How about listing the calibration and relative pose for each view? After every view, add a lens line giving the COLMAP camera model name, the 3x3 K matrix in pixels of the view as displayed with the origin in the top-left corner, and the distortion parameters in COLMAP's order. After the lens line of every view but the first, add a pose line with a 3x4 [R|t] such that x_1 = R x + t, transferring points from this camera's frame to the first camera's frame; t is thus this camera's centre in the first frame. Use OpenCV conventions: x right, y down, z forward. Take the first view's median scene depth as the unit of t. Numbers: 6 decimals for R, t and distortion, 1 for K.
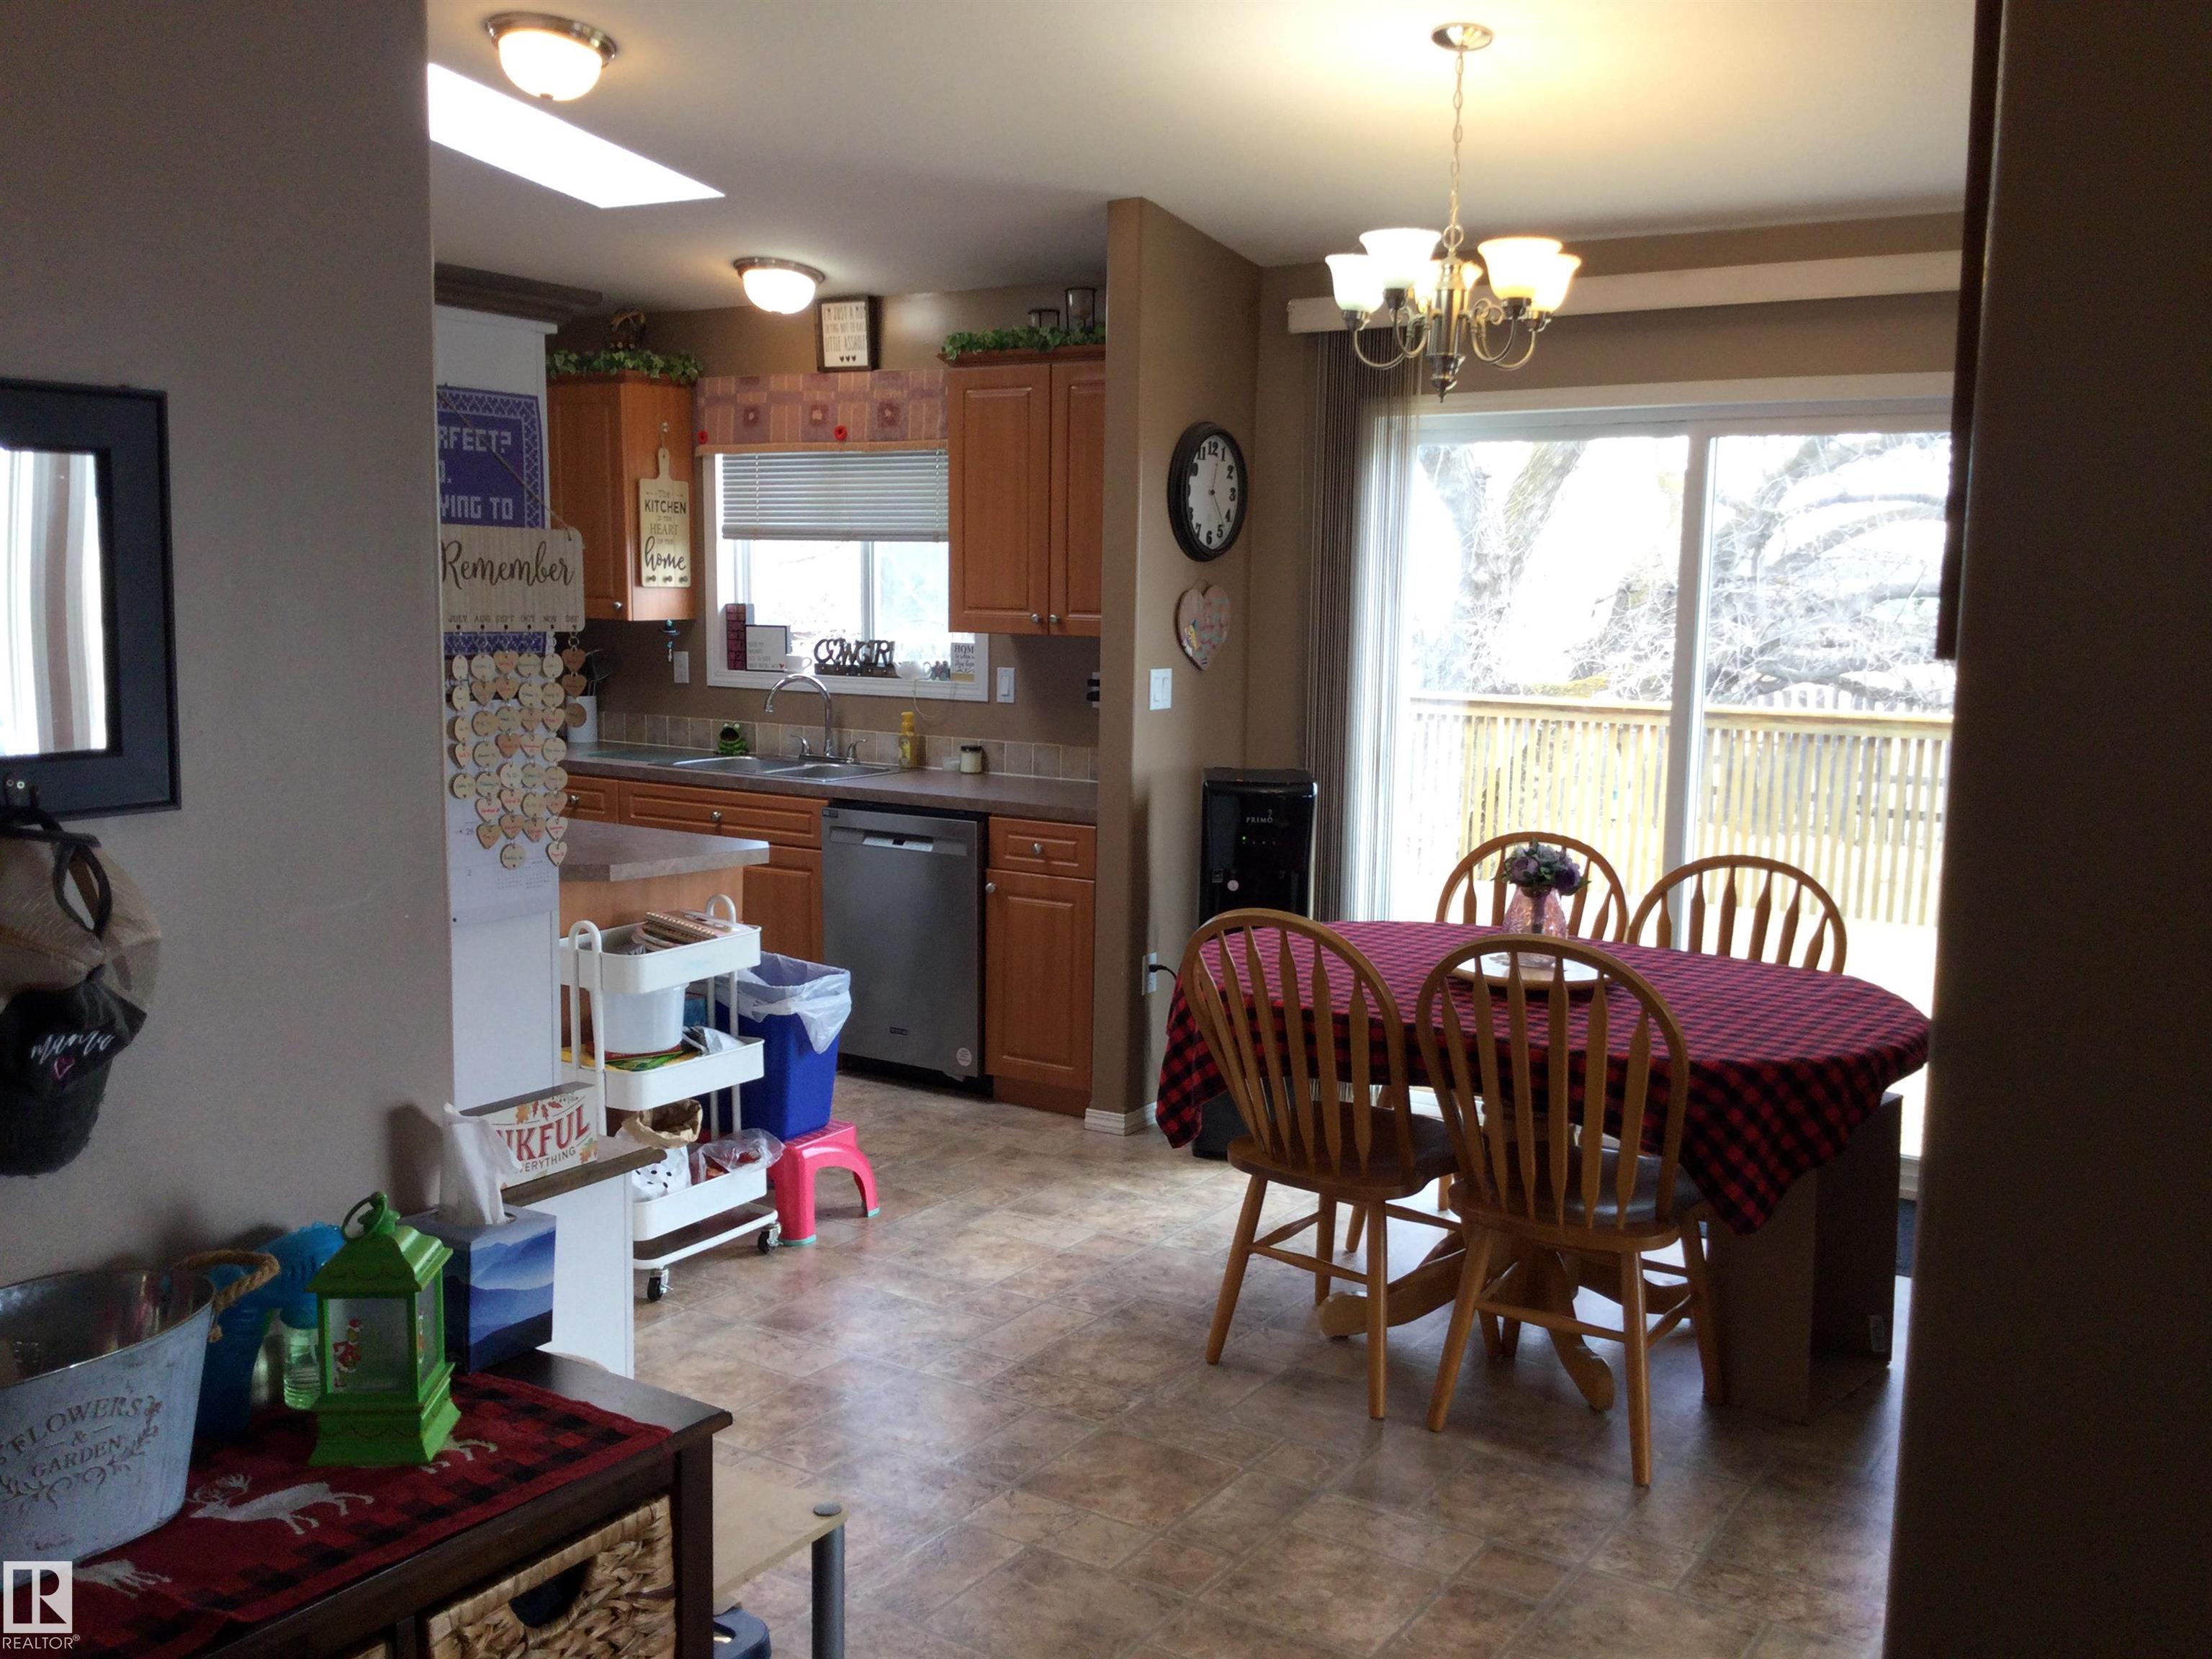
lens RADIAL K [[1998.2, 0, 1110.3], [0, 1998.2, 867.5], [0, 0, 1]] dist [0.100398, -0.207483]
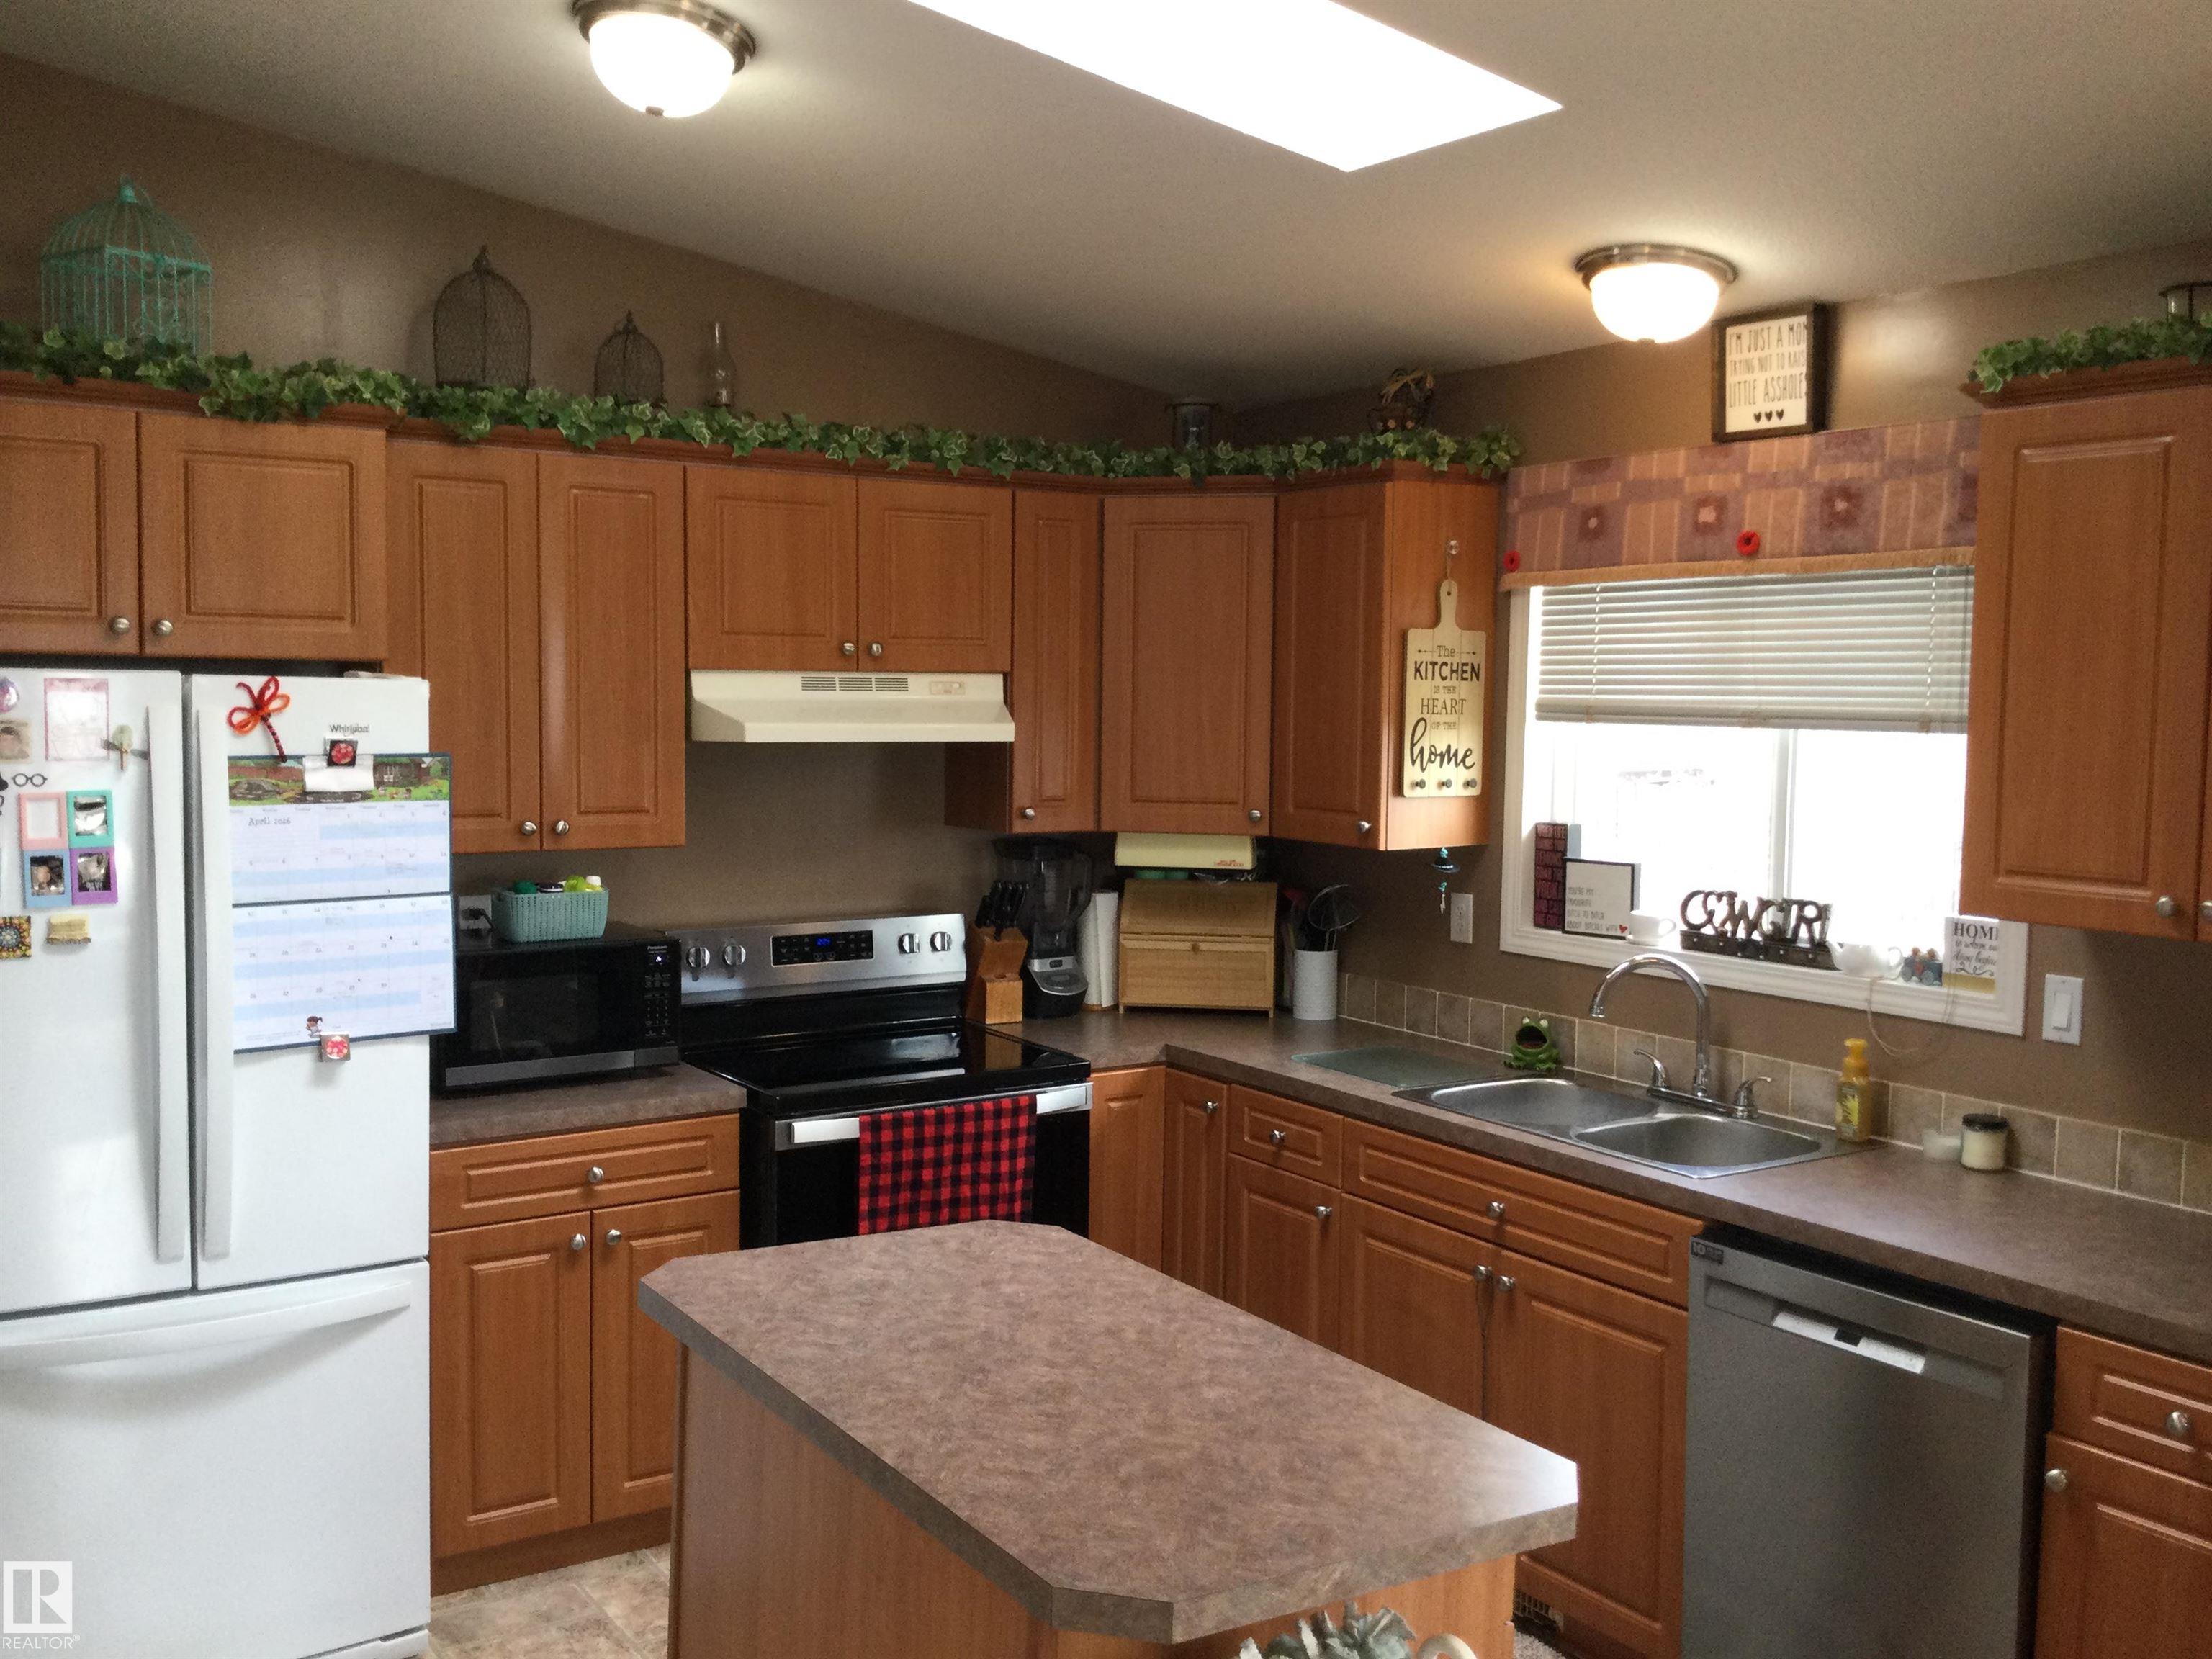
lens RADIAL K [[1998.2, 0, 1105.6], [0, 1998.2, 845.4], [0, 0, 1]] dist [0.100398, -0.207483]
pose [[0.916108, 0.030087, -0.399800, -0.069903], [-0.059900, 0.996259, -0.062283, -0.083831], [0.396431, 0.081006, 0.914484, 0.408534]]
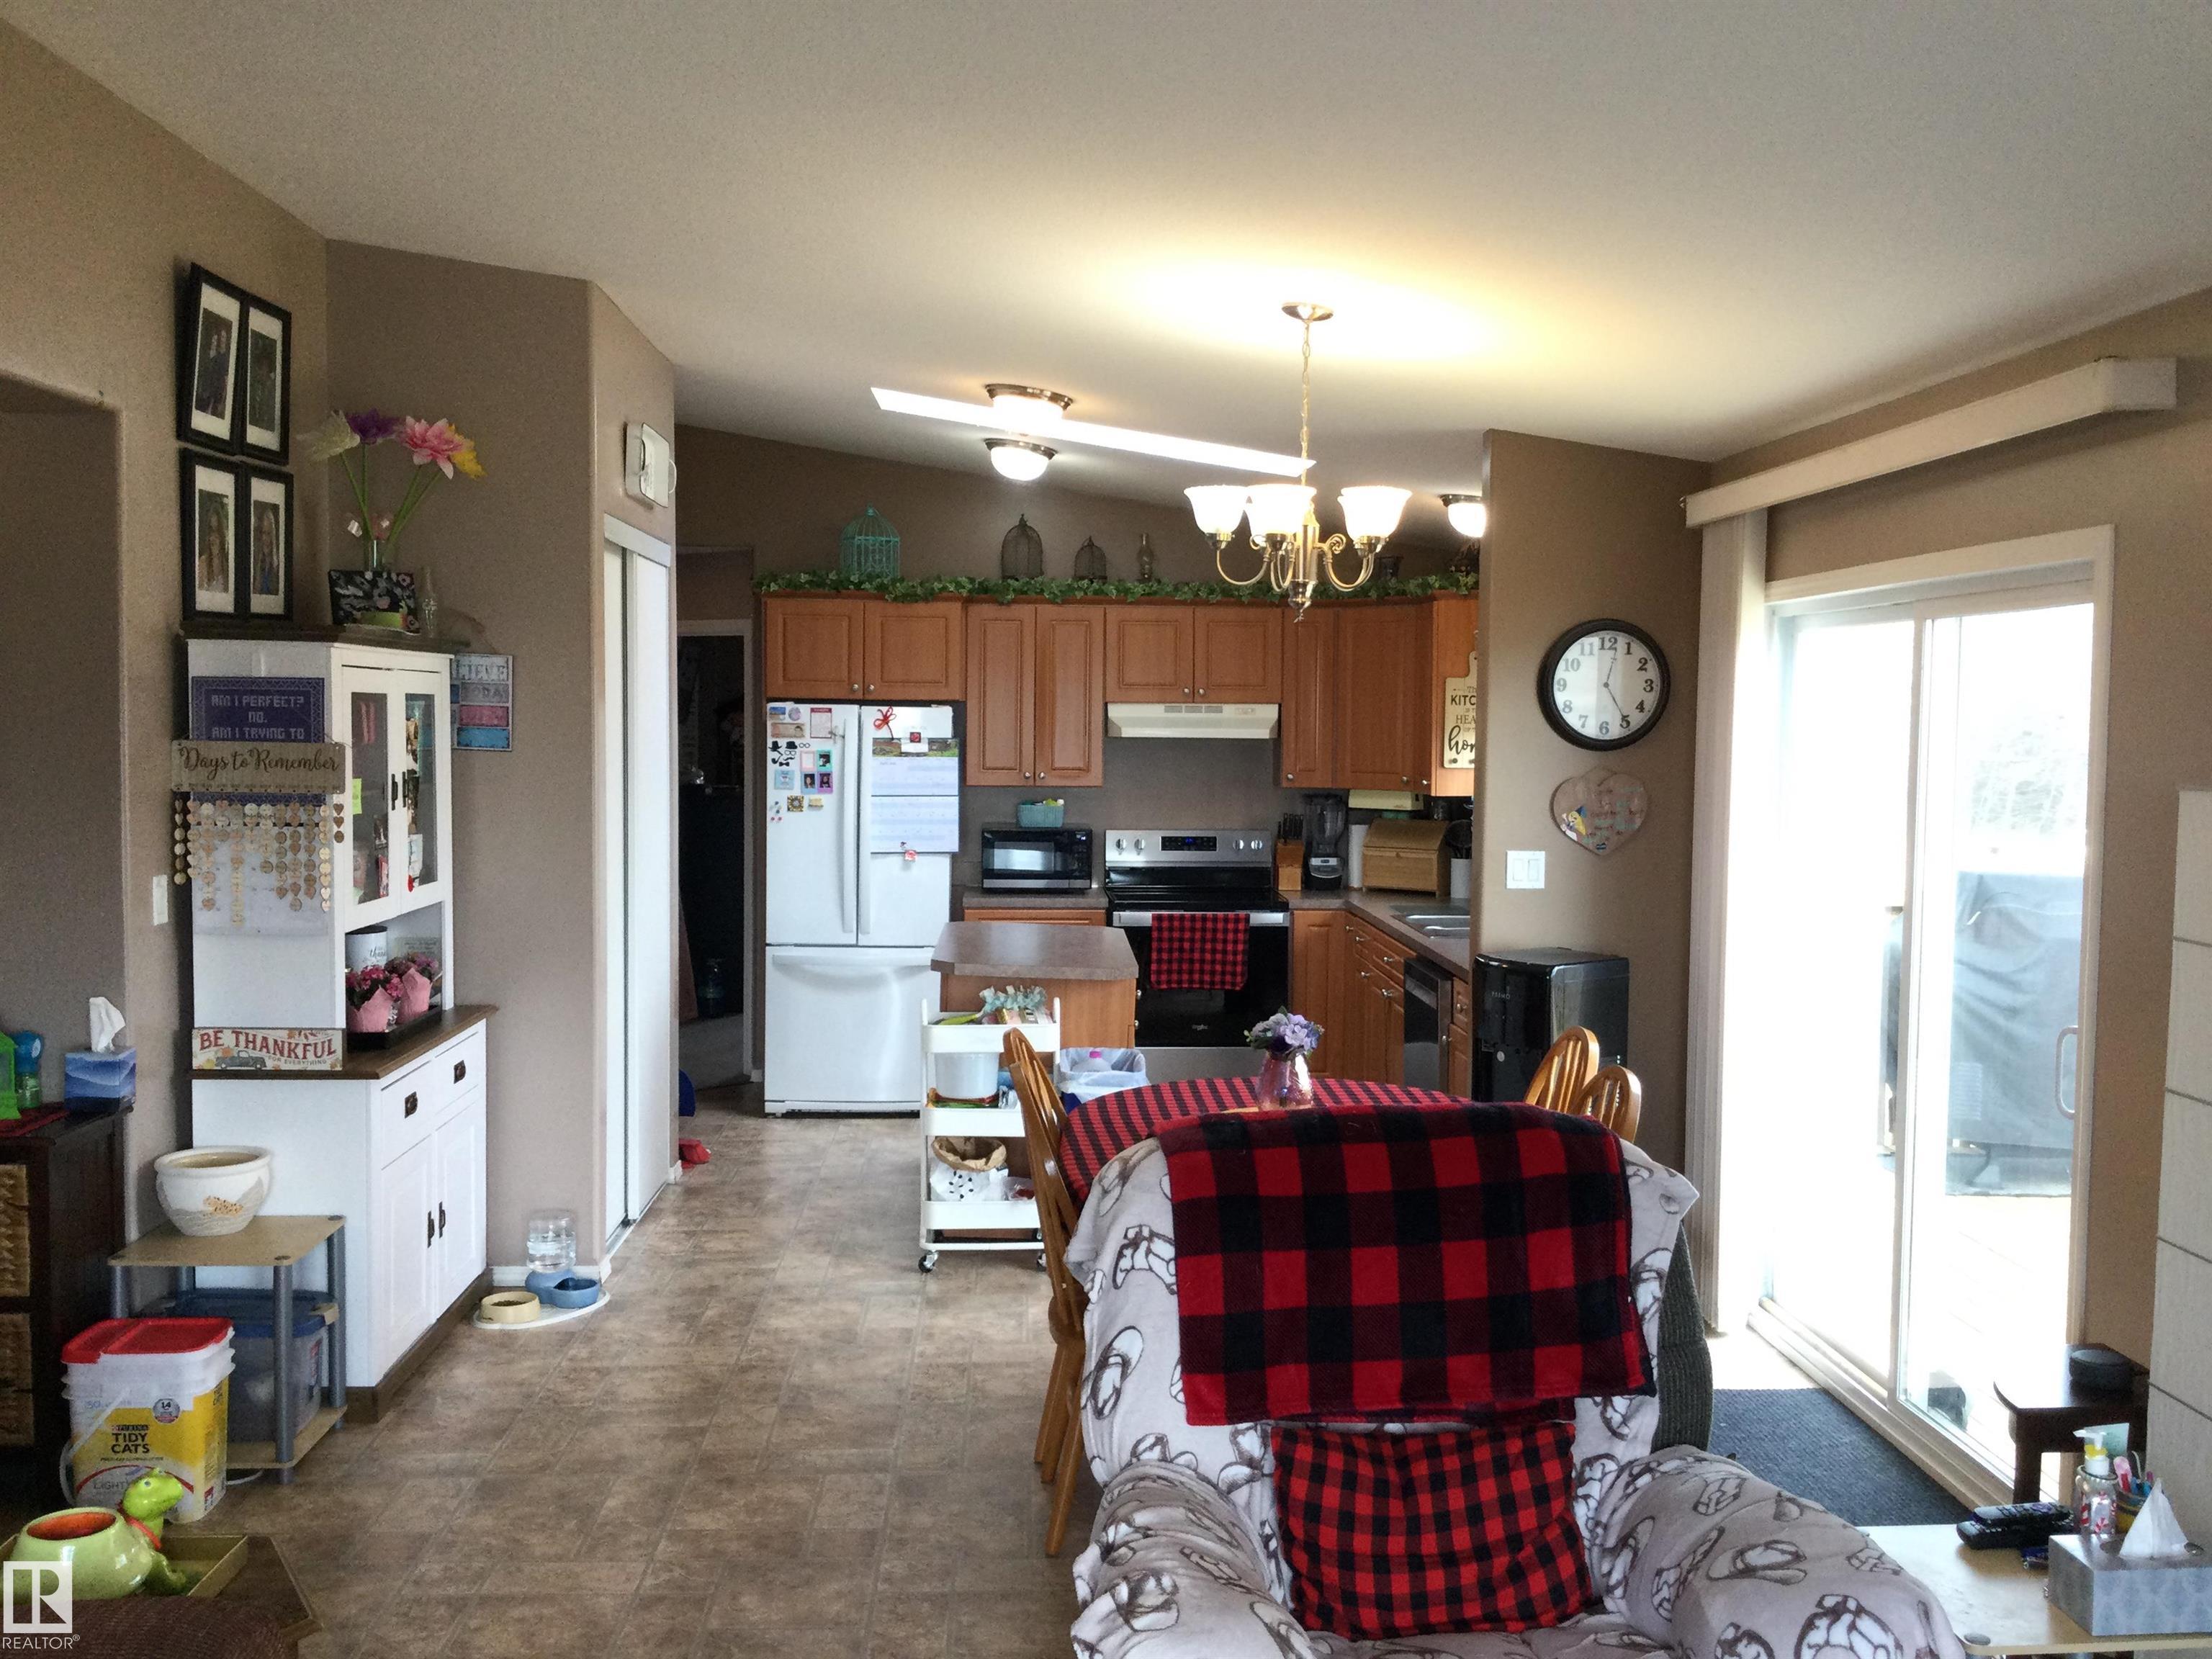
lens RADIAL K [[1998.2, 0, 1101.4], [0, 1998.2, 823.3], [0, 0, 1]] dist [0.100398, -0.207483]
pose [[0.581908, 0.036555, -0.812433, 0.639468], [-0.121118, 0.991744, -0.042128, -0.034745], [0.804185, 0.122915, 0.581531, 0.164330]]
